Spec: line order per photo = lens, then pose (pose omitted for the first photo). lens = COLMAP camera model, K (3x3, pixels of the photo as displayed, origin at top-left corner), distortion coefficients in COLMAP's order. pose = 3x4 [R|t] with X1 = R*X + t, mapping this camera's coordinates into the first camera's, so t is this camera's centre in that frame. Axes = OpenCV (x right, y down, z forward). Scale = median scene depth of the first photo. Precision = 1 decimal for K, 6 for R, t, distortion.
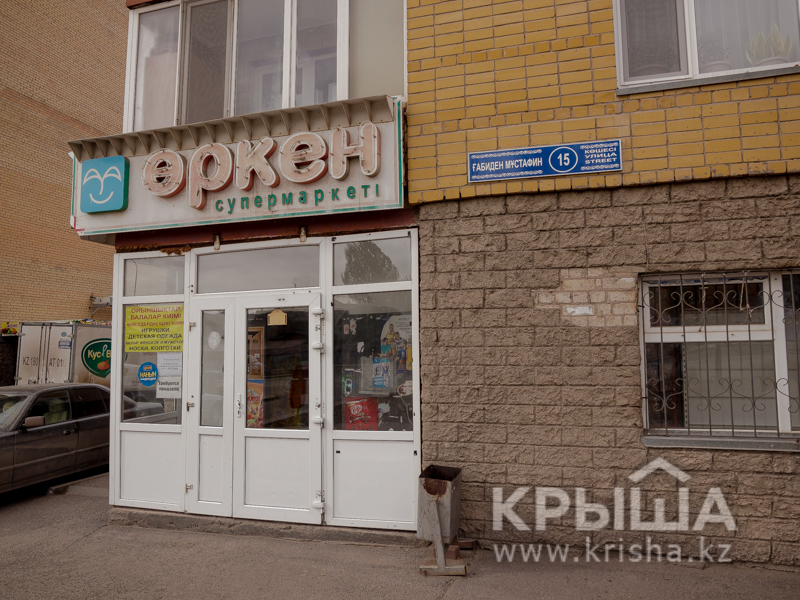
lens RADIAL K [[593.7, 0, 400.0], [0, 593.7, 300.0], [0, 0, 1]] dist [-0.062874, 0.002596]
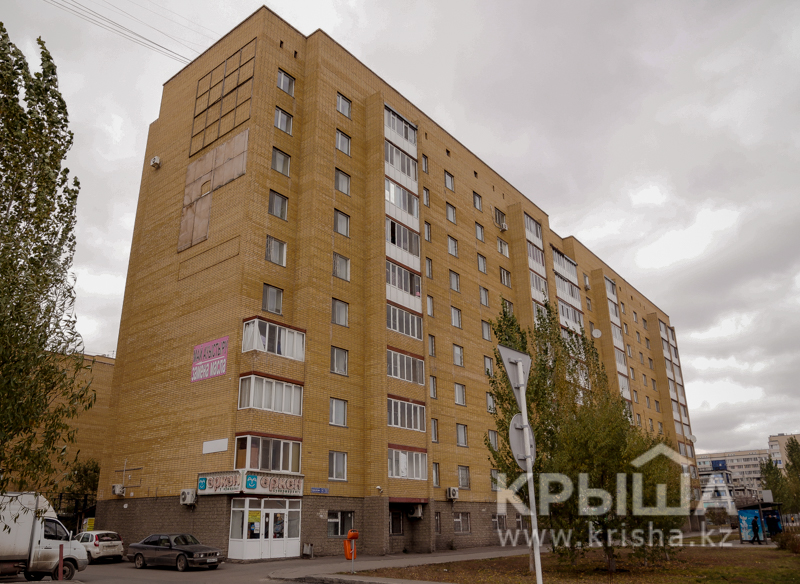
lens RADIAL K [[616.2, 0, 400.0], [0, 616.2, 292.0], [0, 0, 1]] dist [-0.000284, -0.000085]
pose [[0.365474, 0.342481, 0.865526, -5.067080], [-0.069170, 0.937274, -0.341663, -0.028898], [-0.928248, 0.065001, 0.366239, -2.021971]]
